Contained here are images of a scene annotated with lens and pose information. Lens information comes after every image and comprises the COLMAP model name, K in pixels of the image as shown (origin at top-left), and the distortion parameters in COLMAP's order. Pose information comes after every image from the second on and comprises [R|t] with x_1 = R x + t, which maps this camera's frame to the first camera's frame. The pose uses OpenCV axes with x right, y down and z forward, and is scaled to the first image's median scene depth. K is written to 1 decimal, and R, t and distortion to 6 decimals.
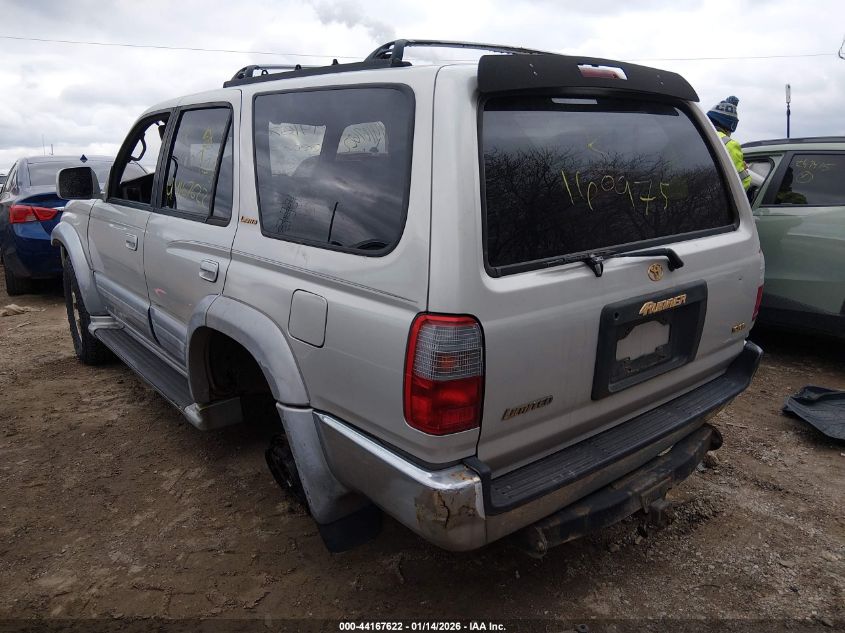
lens RADIAL K [[645.8, 0, 403.6], [0, 645.8, 297.8], [0, 0, 1]] dist [0.041029, 0.000162]
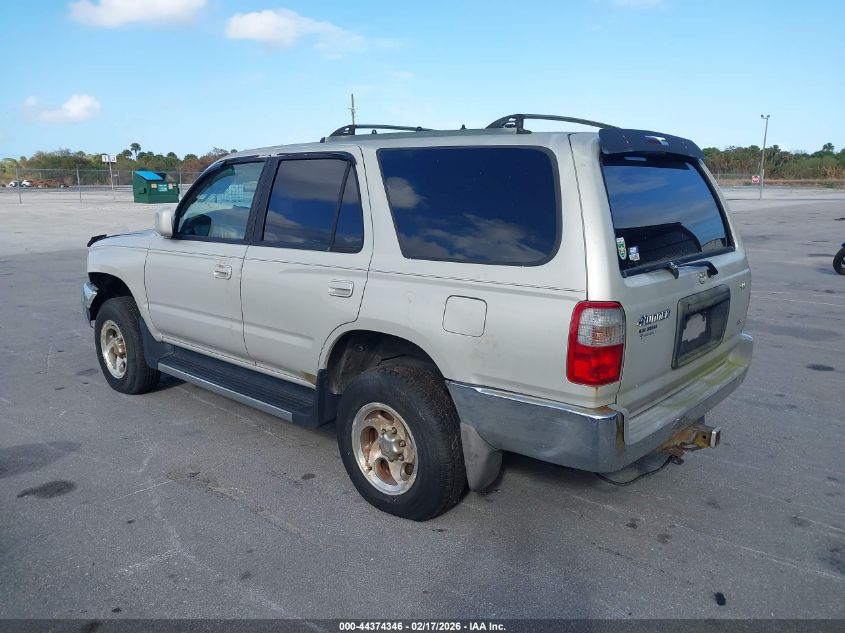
lens RADIAL K [[657.8, 0, 422.5], [0, 657.8, 316.5], [0, 0, 1]] dist [-0.002820, 0.001101]
pose [[0.985263, -0.027321, 0.168853, -0.470812], [0.034028, 0.998737, -0.036955, 0.079457], [-0.167630, 0.042156, 0.984948, -0.330009]]
